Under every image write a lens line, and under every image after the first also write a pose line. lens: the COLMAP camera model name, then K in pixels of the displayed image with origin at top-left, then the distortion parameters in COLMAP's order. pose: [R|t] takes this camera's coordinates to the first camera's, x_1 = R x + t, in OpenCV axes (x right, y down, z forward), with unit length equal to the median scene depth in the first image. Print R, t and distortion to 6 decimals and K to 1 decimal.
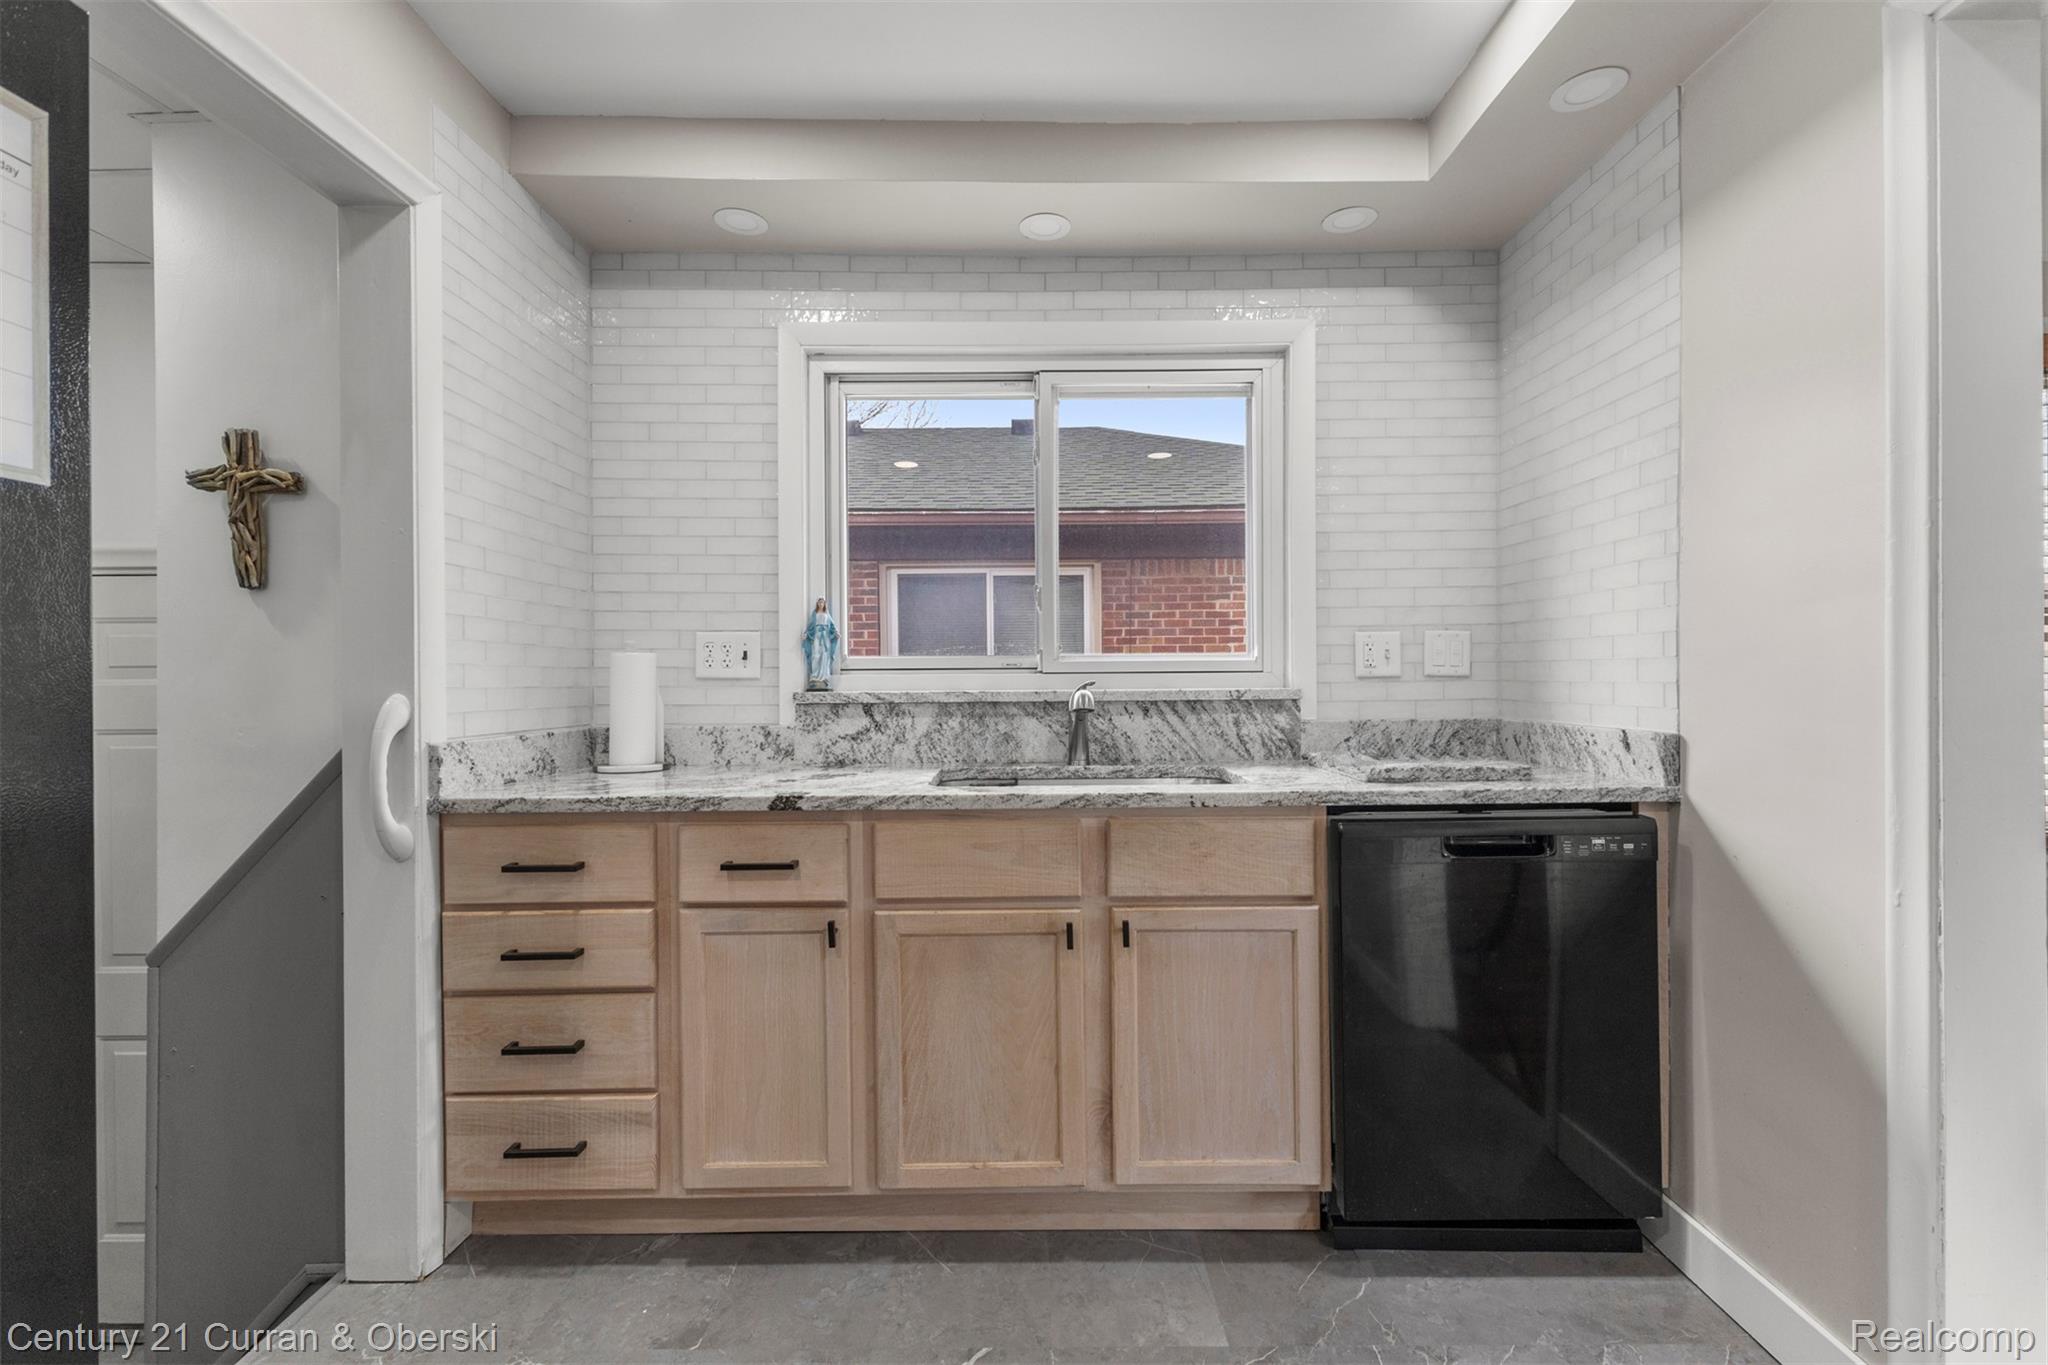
lens RADIAL K [[882.8, 0, 1026.8], [0, 882.8, 683.4], [0, 0, 1]] dist [0.012298, 0.000085]
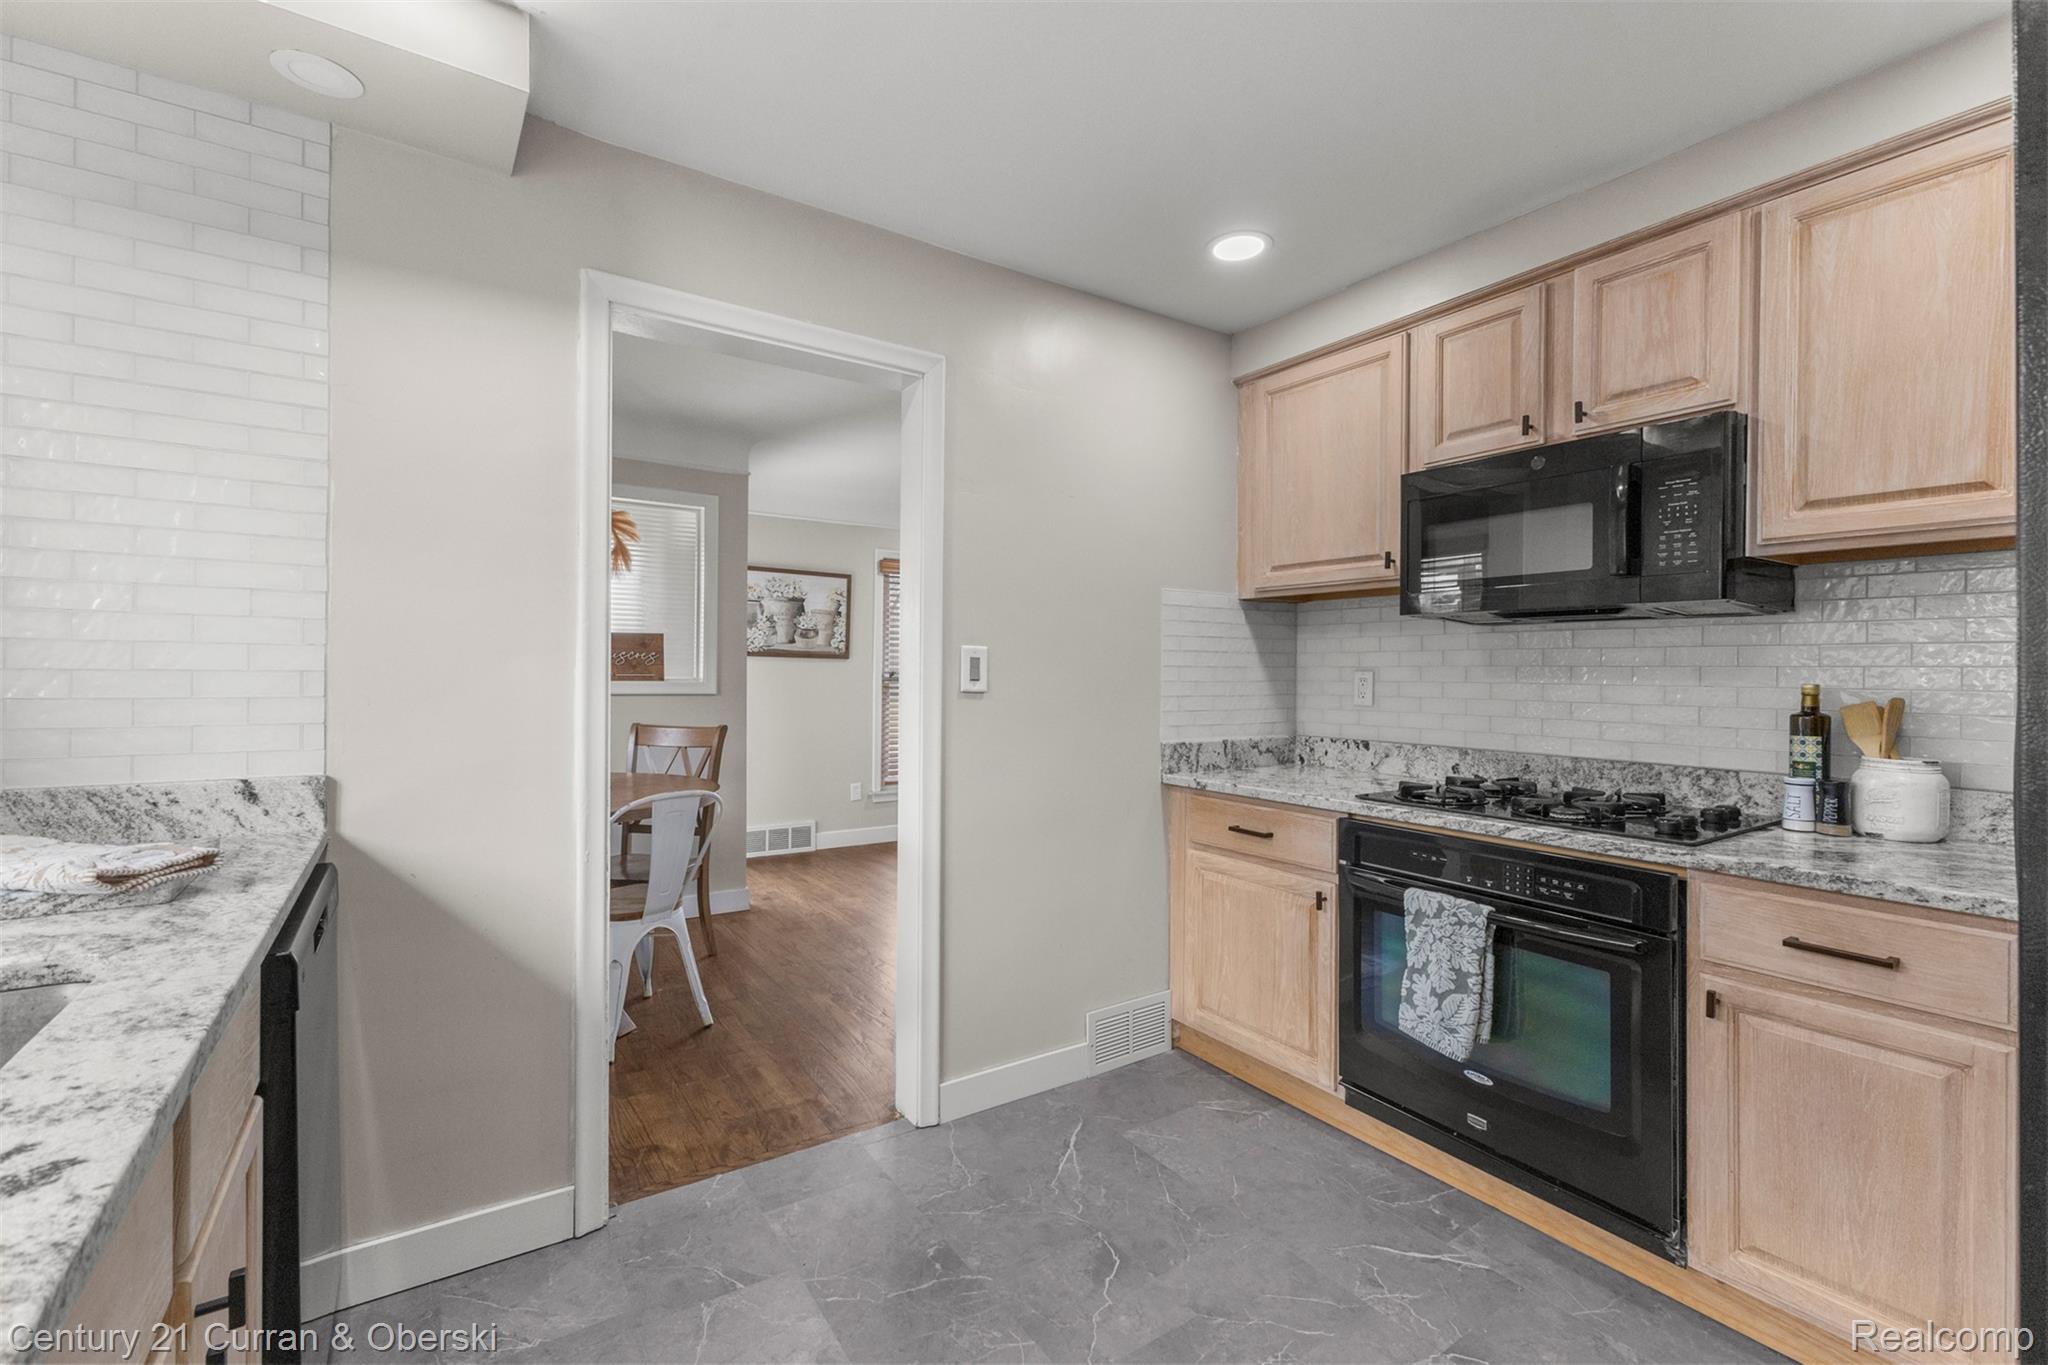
lens RADIAL K [[875.8, 0, 1025.8], [0, 875.8, 672.4], [0, 0, 1]] dist [0.003160, 0.000015]
pose [[-0.558773, -0.002086, 0.829318, -0.481879], [-0.000517, 0.999998, 0.002167, -0.056154], [-0.829320, 0.000782, -0.558773, 0.846305]]
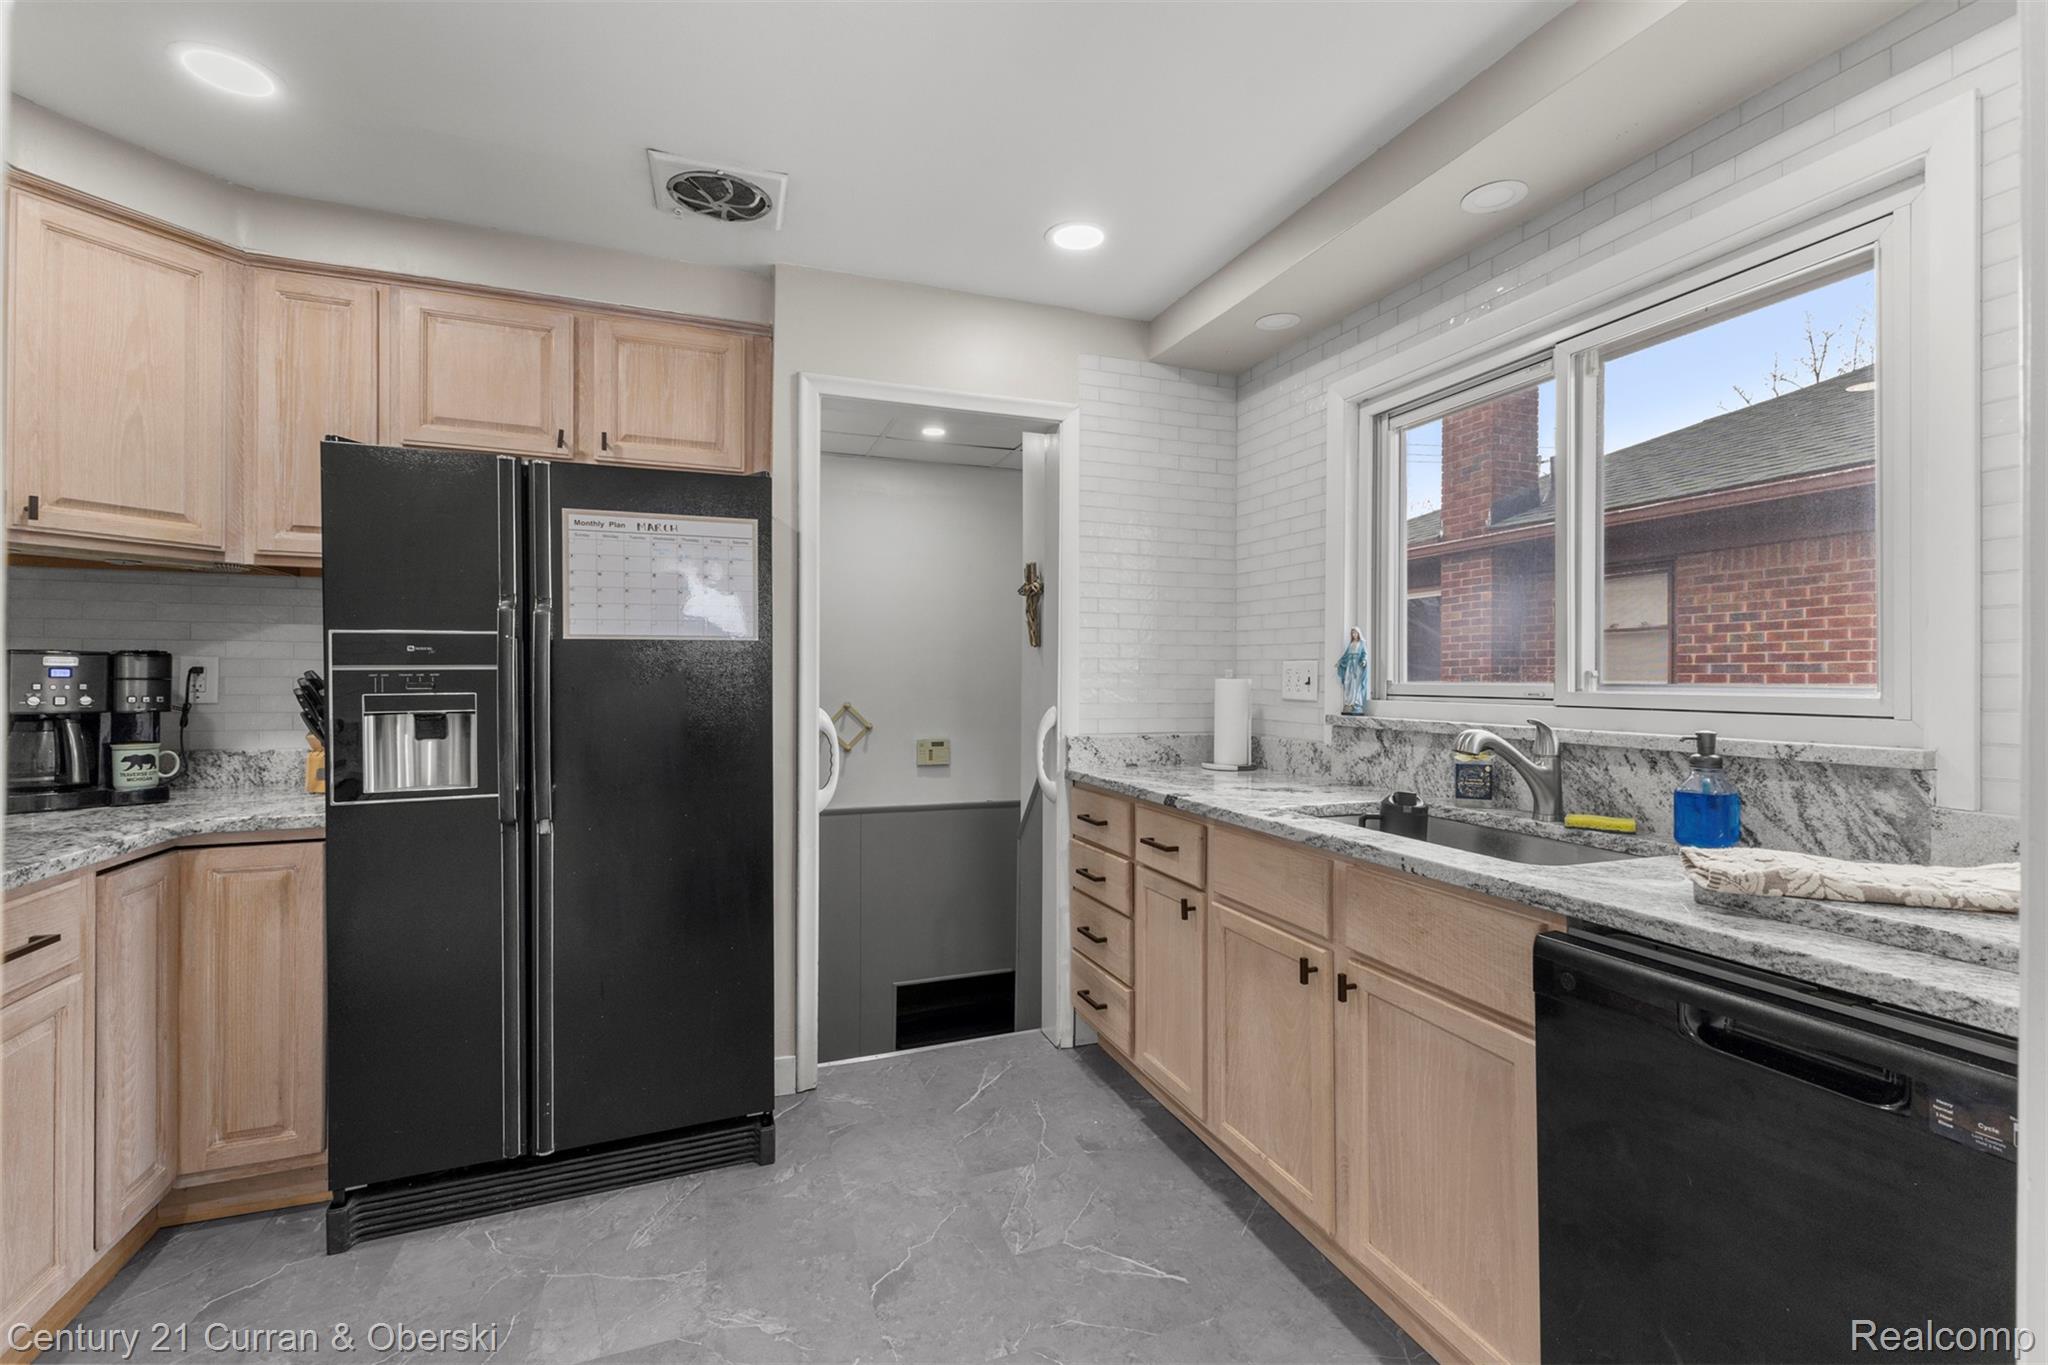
lens RADIAL K [[881.2, 0, 1027.4], [0, 881.2, 675.1], [0, 0, 1]] dist [0.009441, -0.000896]
pose [[0.346753, 0.006417, -0.937935, 0.820717], [-0.010711, 0.999938, 0.002882, -0.049275], [0.937895, 0.009047, 0.346800, 0.322231]]
